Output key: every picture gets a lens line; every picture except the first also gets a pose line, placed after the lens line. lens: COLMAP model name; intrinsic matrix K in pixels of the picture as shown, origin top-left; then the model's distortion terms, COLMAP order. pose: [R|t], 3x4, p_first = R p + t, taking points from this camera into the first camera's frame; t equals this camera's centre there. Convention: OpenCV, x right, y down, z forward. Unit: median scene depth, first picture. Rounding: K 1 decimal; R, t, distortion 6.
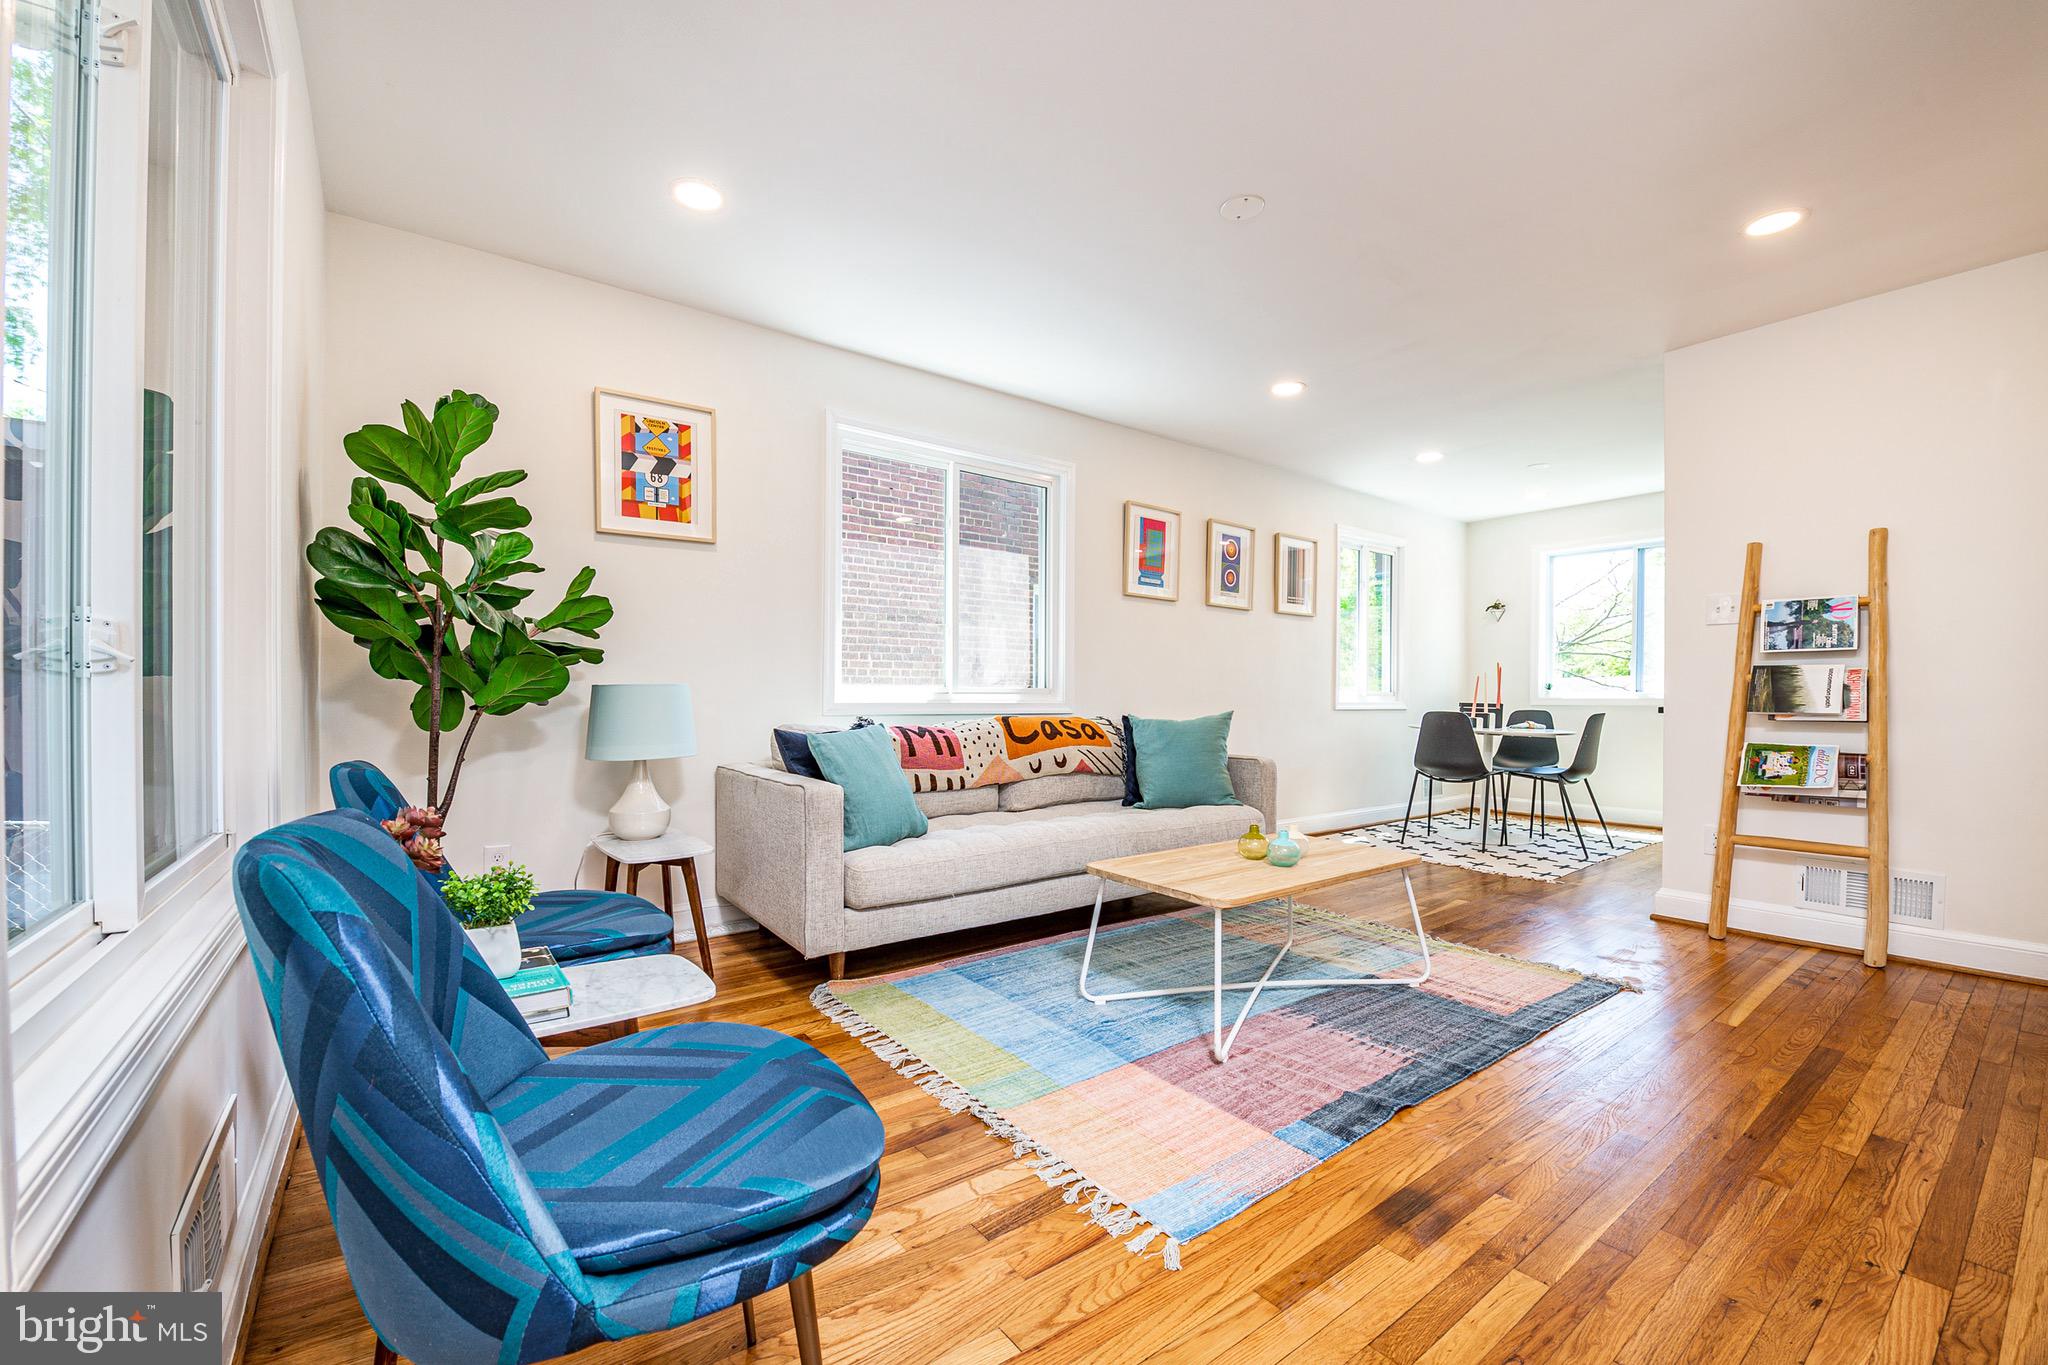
lens RADIAL K [[835.4, 0, 1028.3], [0, 835.4, 706.5], [0, 0, 1]] dist [-0.018291, -0.000170]
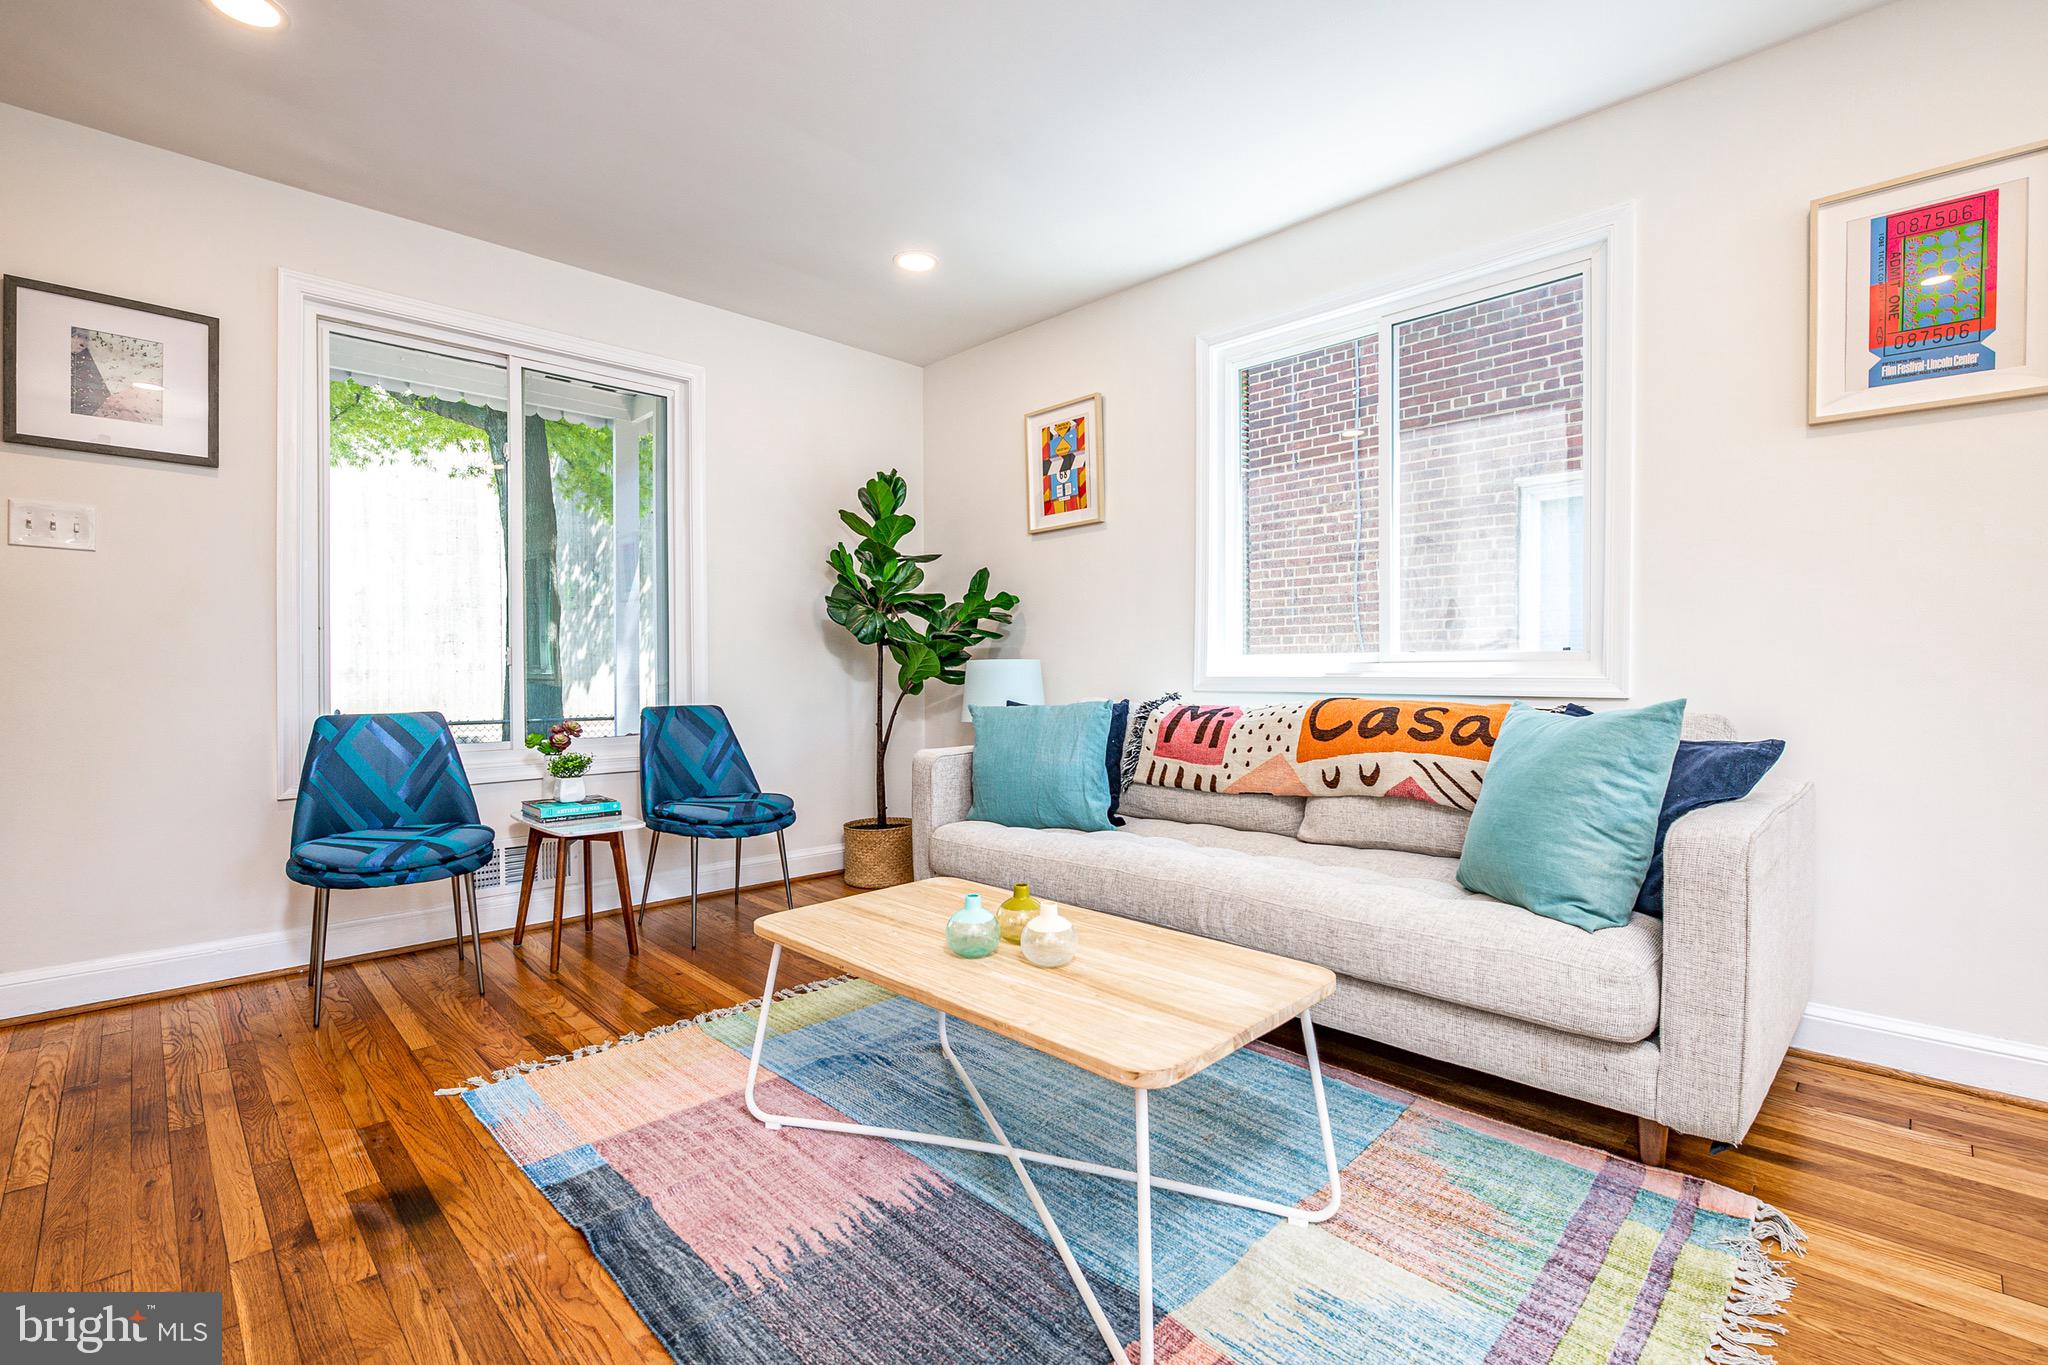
lens RADIAL K [[959.6, 0, 1024.0], [0, 959.6, 682.5], [0, 0, 1]] dist [-0.010624, -0.000278]
pose [[0.101978, 0.008887, -0.994747, 0.790118], [-0.004168, 0.999955, 0.008507, -0.006287], [0.994778, 0.003278, 0.102010, 0.775297]]
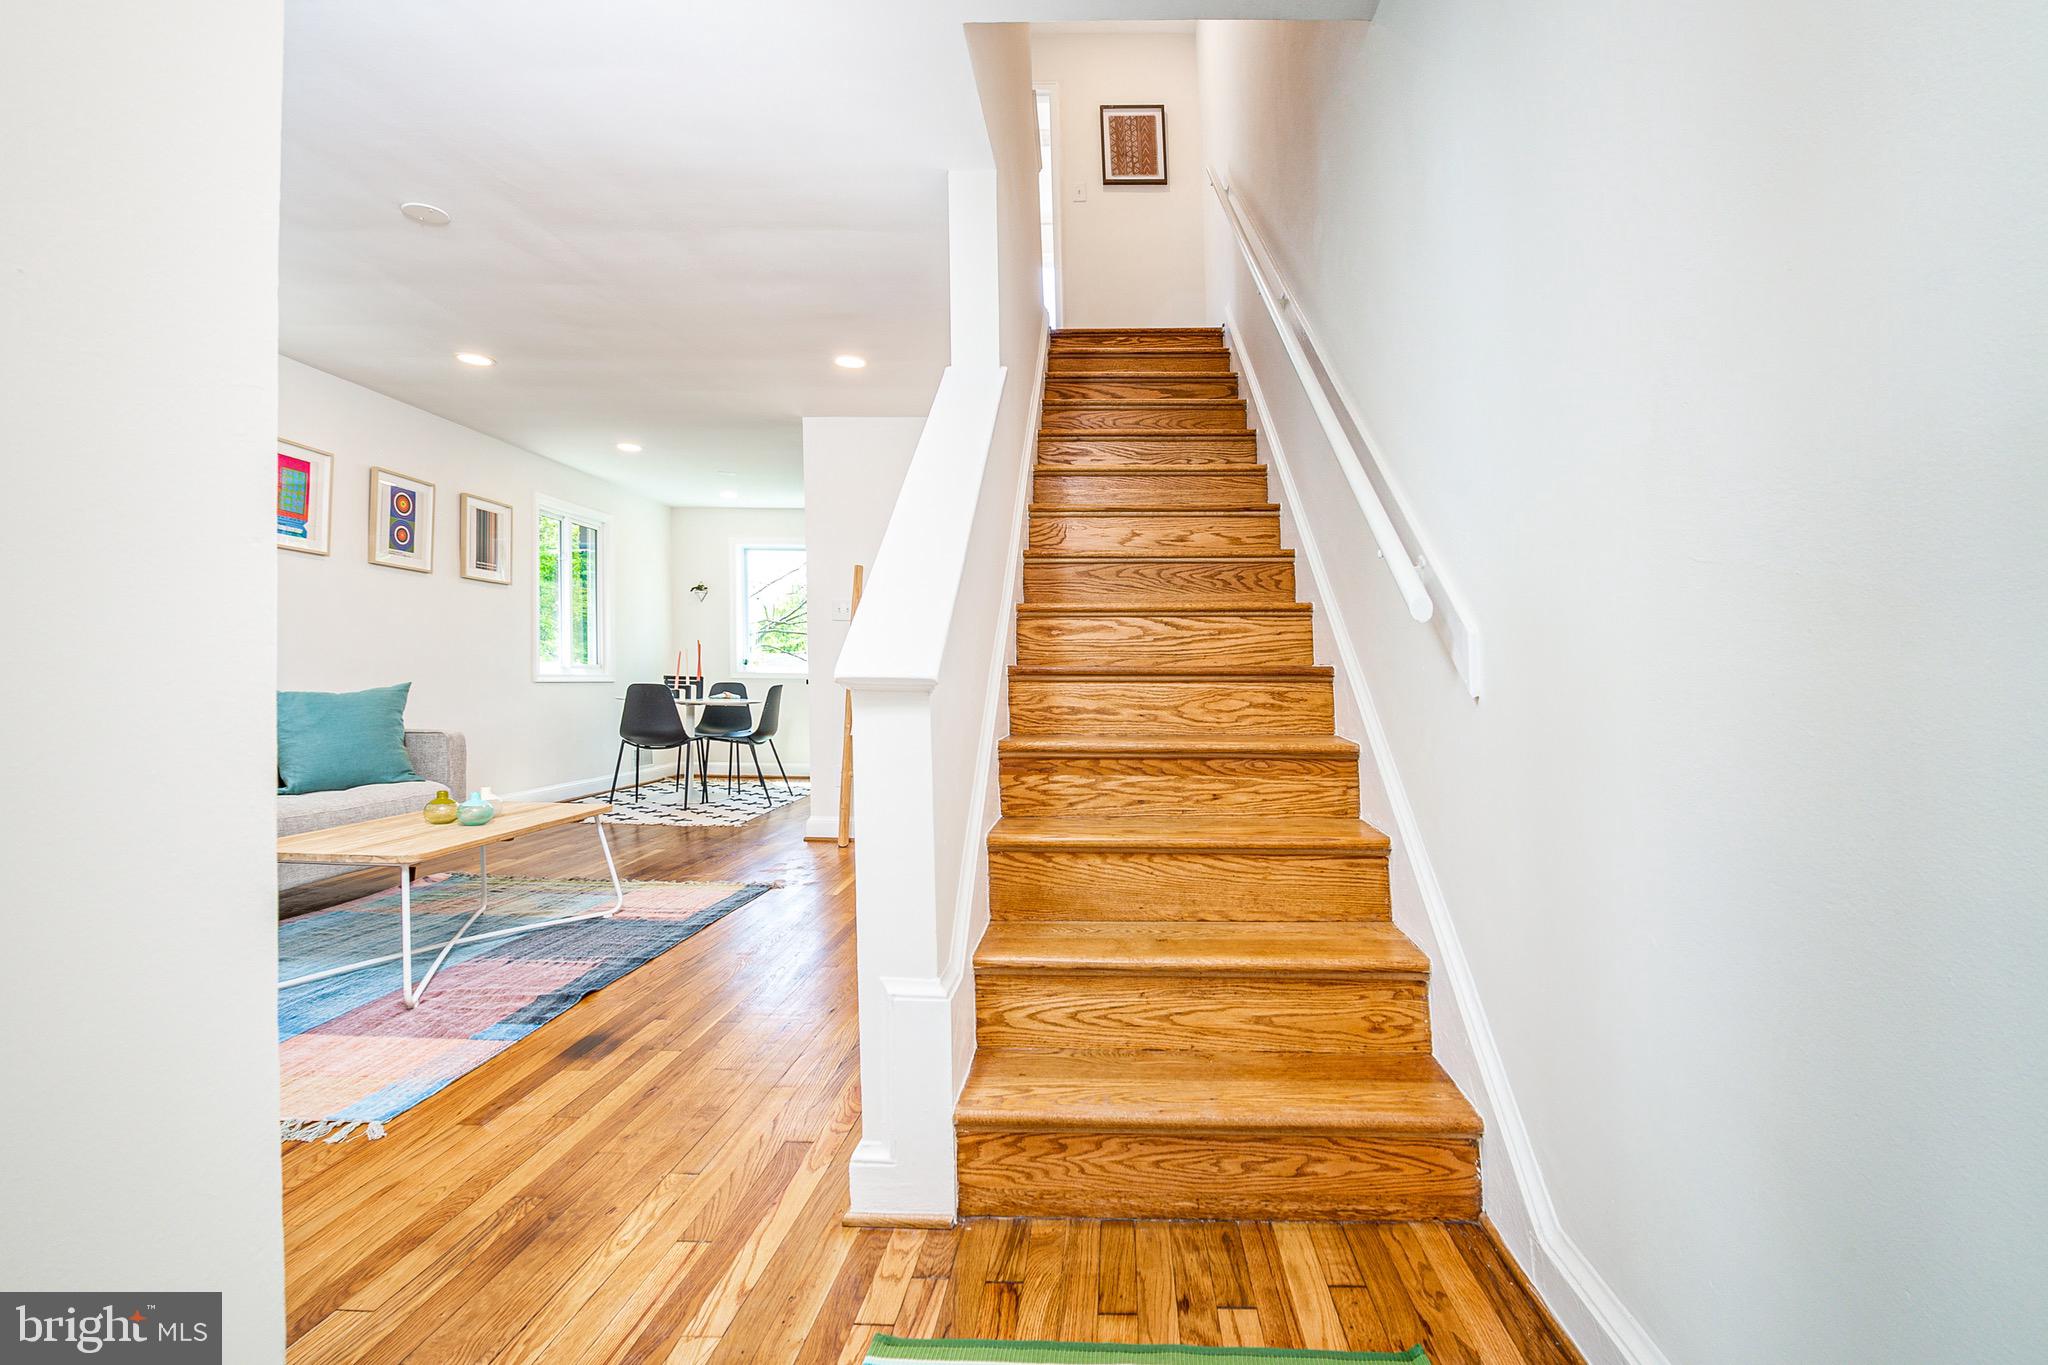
lens RADIAL K [[892.8, 0, 1093.2], [0, 892.8, 688.8], [0, 0, 1]] dist [-0.000575, -0.000242]
pose [[0.615999, -0.008414, 0.787702, -0.087362], [0.001479, 0.999954, 0.009525, 0.004232], [-0.787745, -0.004703, 0.615983, -0.269948]]
